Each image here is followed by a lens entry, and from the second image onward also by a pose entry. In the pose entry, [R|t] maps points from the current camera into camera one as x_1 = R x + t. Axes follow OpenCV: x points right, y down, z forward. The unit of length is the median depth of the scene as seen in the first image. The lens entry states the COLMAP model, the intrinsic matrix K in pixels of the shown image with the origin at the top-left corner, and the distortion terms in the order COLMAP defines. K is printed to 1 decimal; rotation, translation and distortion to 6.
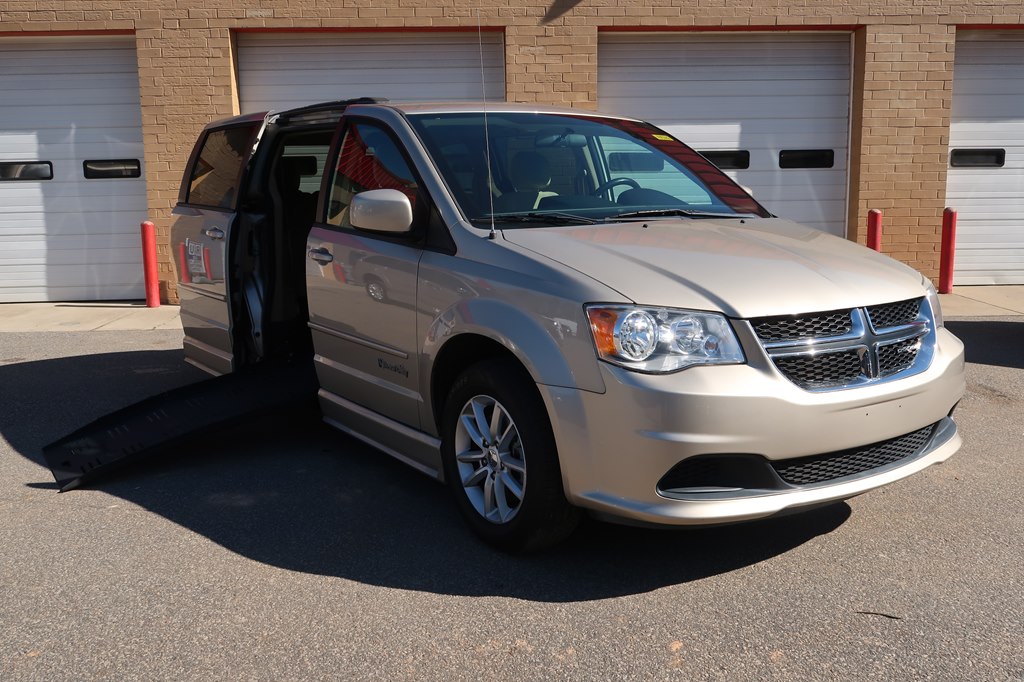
lens RADIAL K [[833.8, 0, 510.0], [0, 833.8, 330.0], [0, 0, 1]] dist [-0.005121, 0.005643]
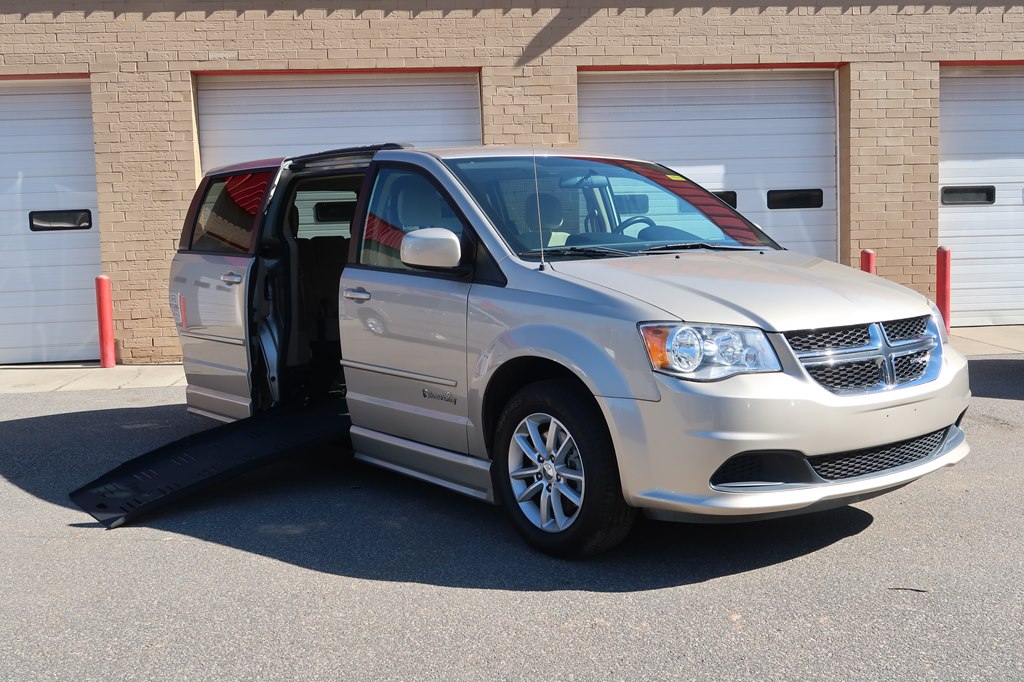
lens RADIAL K [[934.8, 0, 509.3], [0, 934.8, 338.9], [0, 0, 1]] dist [-0.002586, 0.000000]
pose [[0.998581, -0.021634, 0.048669, -0.100732], [0.024549, 0.997890, -0.060105, 0.042842], [-0.047266, 0.061214, 0.997005, -0.172961]]
